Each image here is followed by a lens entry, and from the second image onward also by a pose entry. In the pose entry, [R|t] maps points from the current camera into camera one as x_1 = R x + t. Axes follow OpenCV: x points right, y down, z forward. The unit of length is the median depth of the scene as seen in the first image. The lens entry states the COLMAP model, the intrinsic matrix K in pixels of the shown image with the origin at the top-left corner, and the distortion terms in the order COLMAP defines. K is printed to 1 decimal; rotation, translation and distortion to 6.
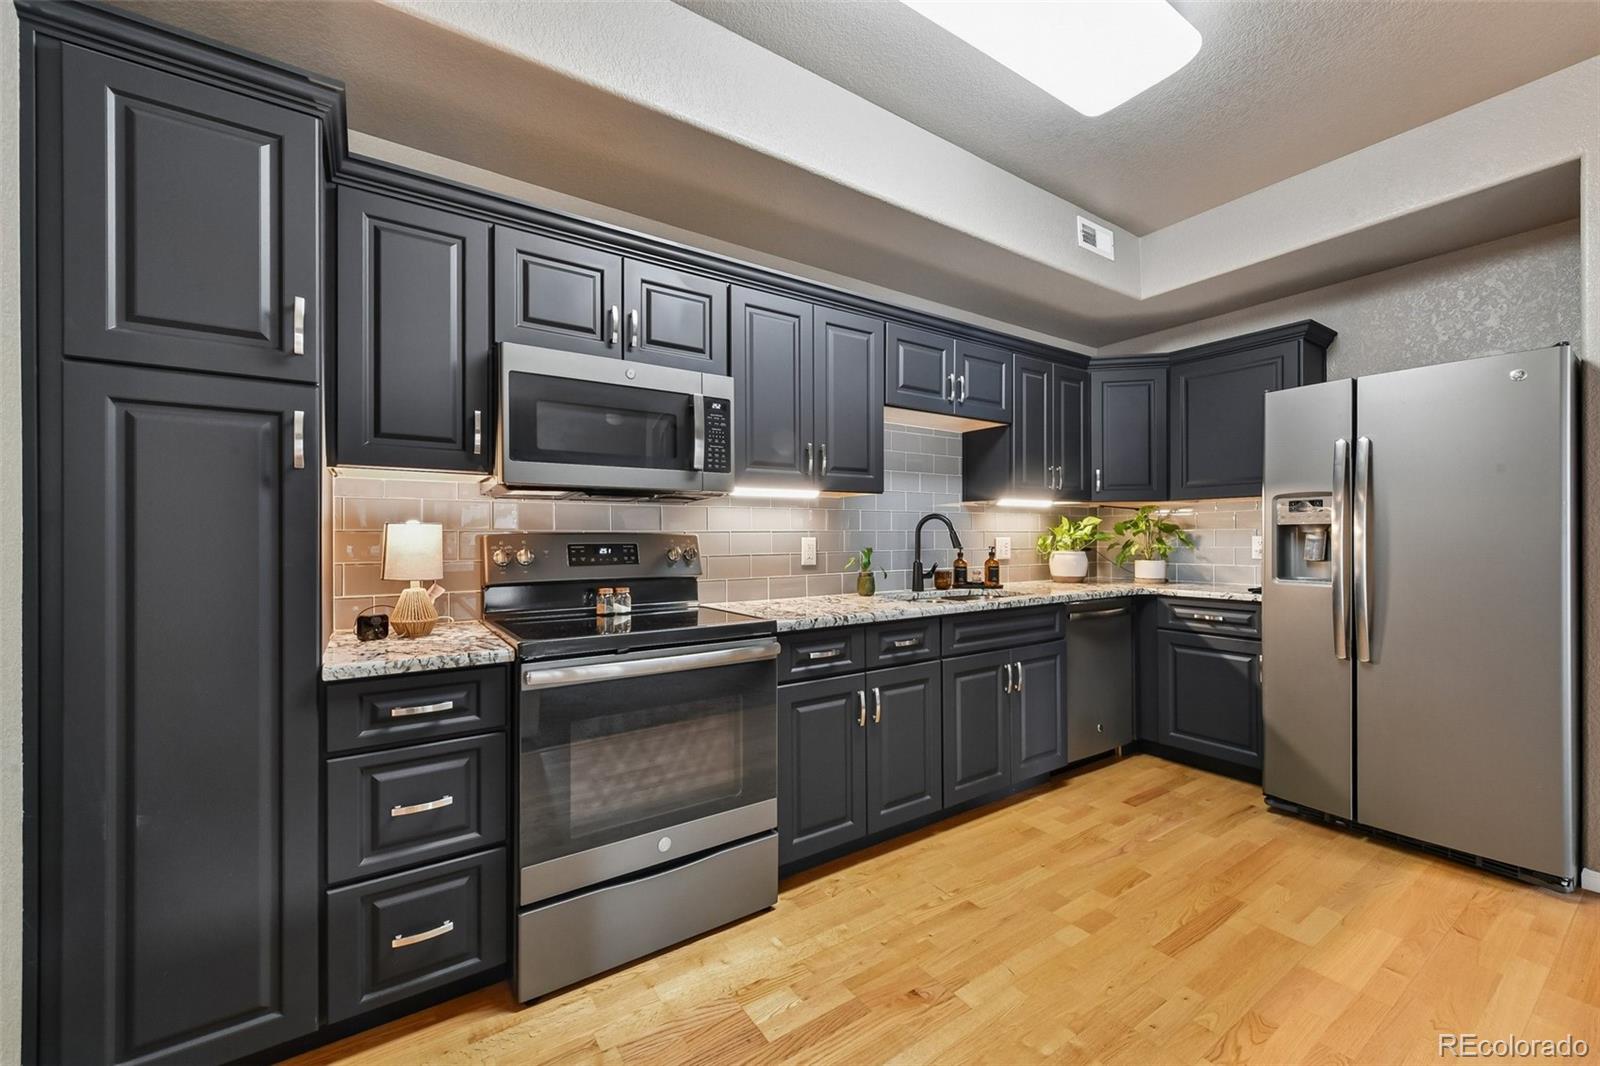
lens RADIAL K [[631.8, 0, 806.8], [0, 631.8, 536.7], [0, 0, 1]] dist [0.006038, -0.000246]
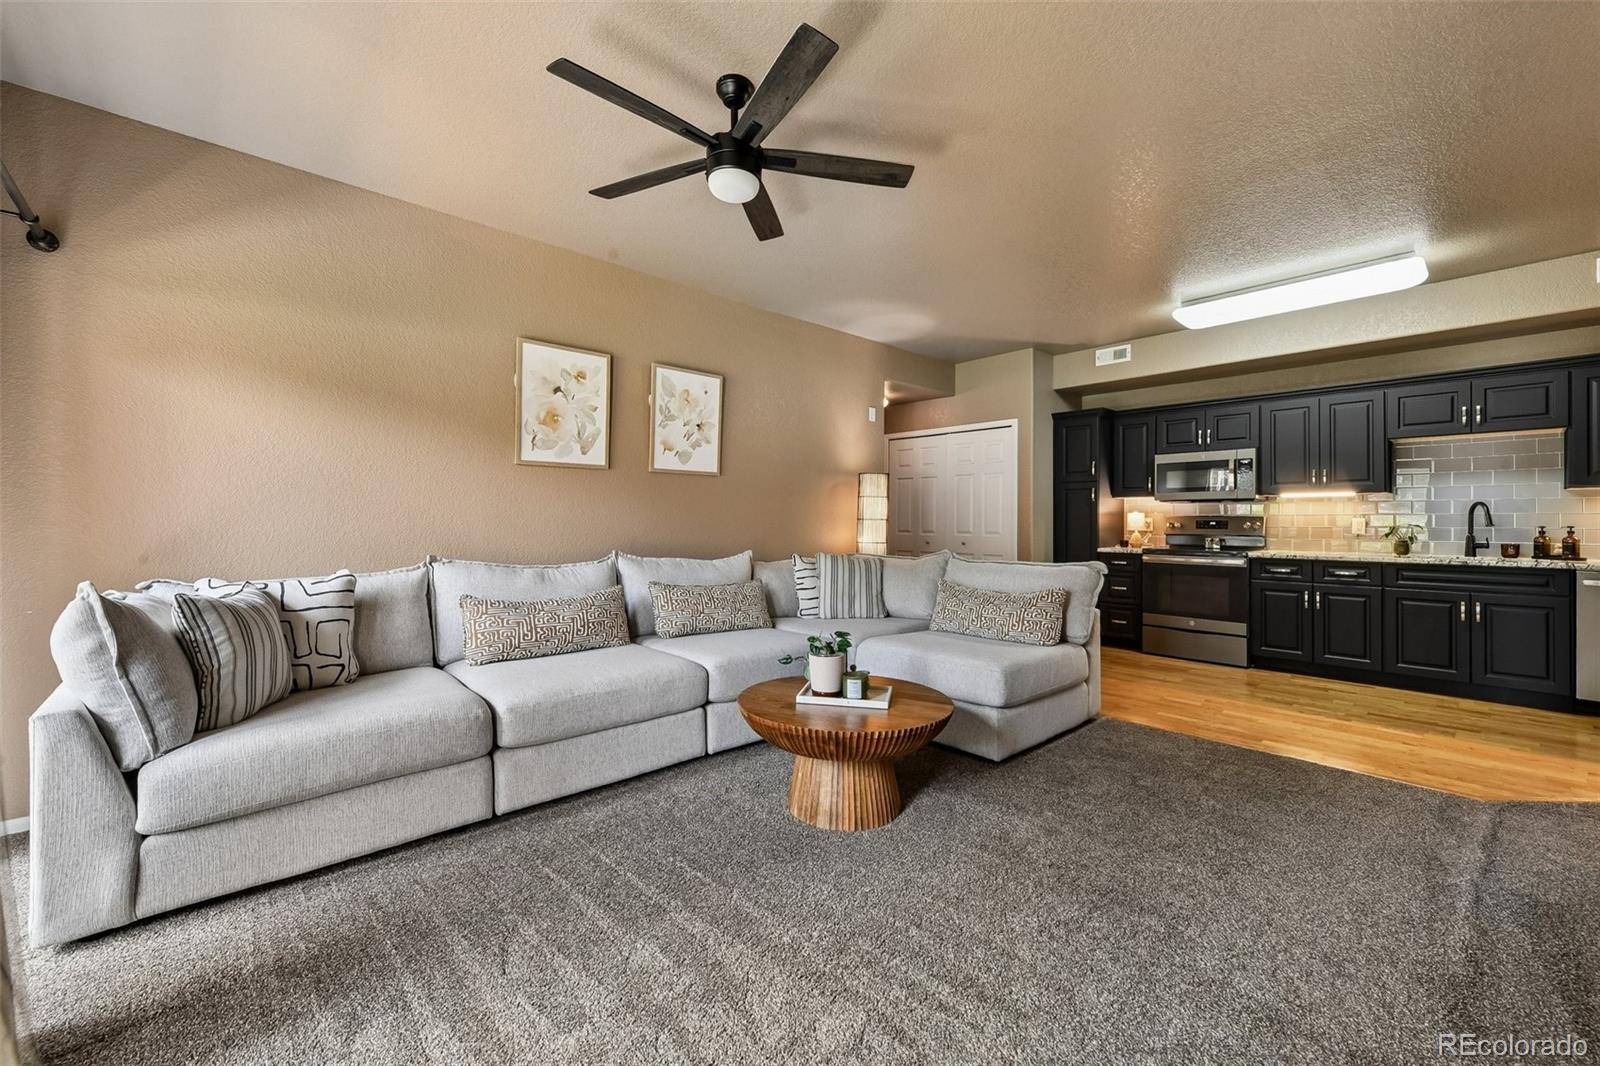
lens RADIAL K [[637.2, 0, 805.6], [0, 637.2, 517.0], [0, 0, 1]] dist [0.006201, -0.000659]
pose [[0.153921, 0.003756, -0.988076, 1.573392], [0.002186, 0.999989, 0.004141, -0.012815], [0.988081, -0.002797, 0.153912, -0.790050]]
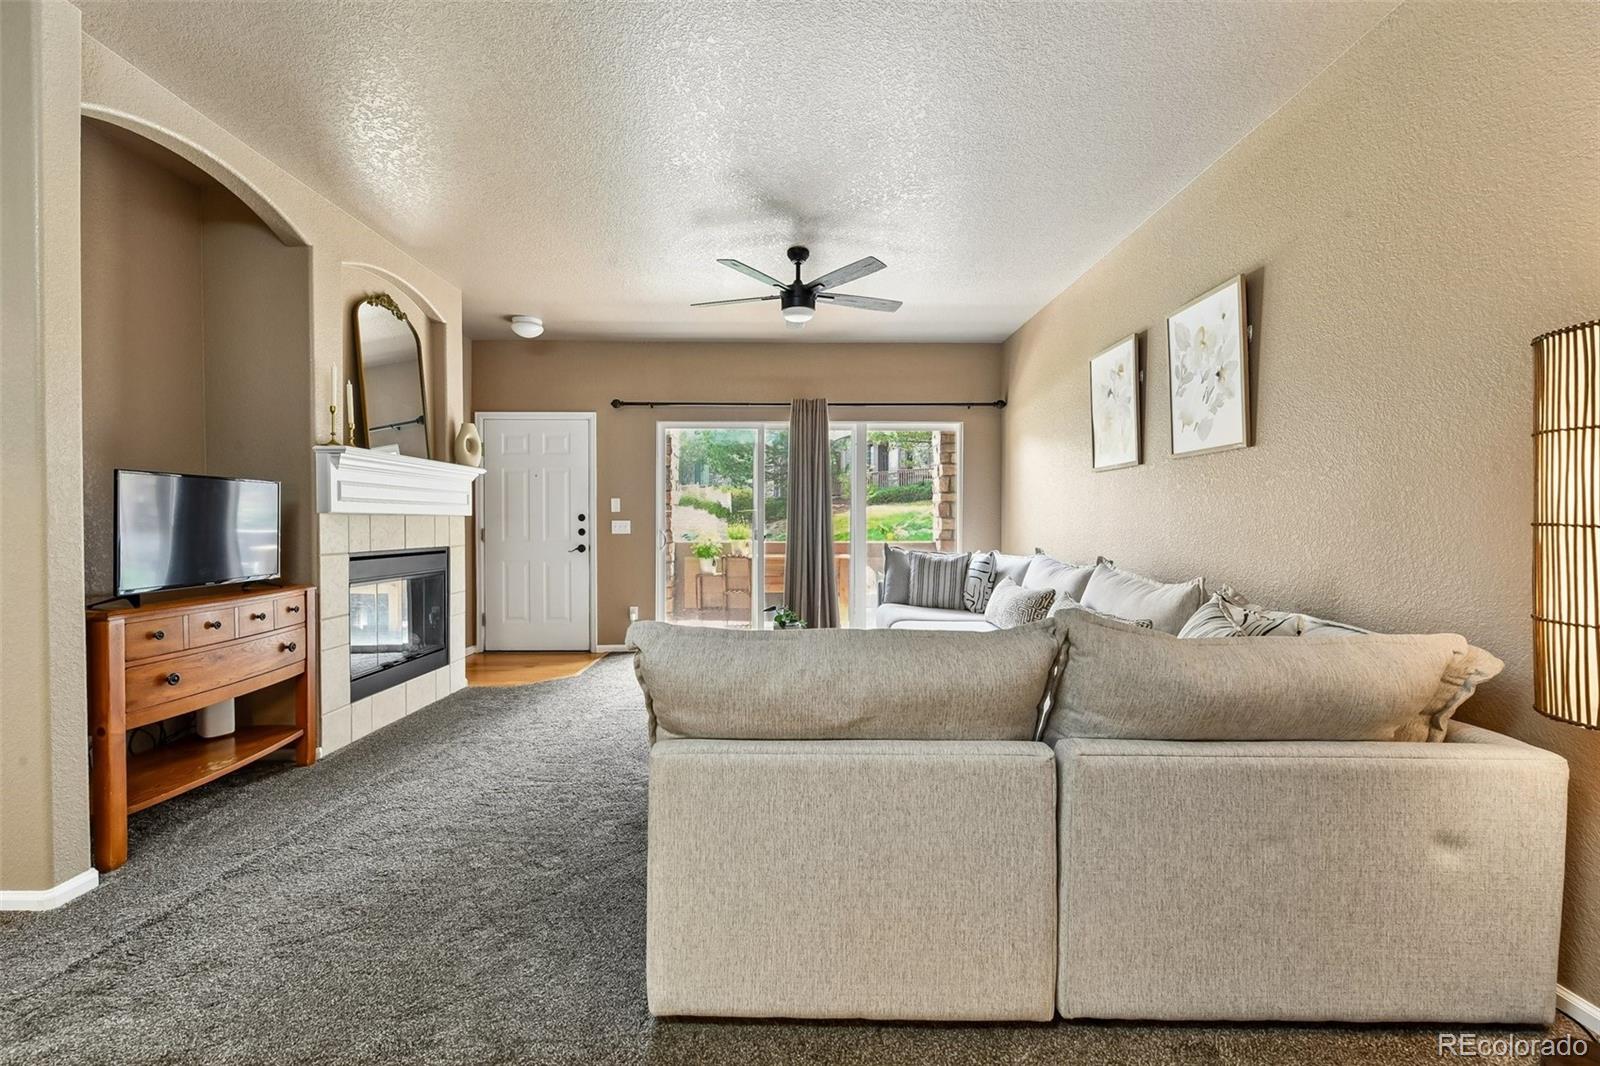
lens RADIAL K [[655.0, 0, 802.0], [0, 655.0, 530.0], [0, 0, 1]] dist [-0.001213, -0.000137]
pose [[-0.832036, -0.002508, 0.554716, -0.070043], [0.000391, 0.999987, 0.005107, 0.005308], [-0.554721, 0.004467, -0.832024, 0.414132]]
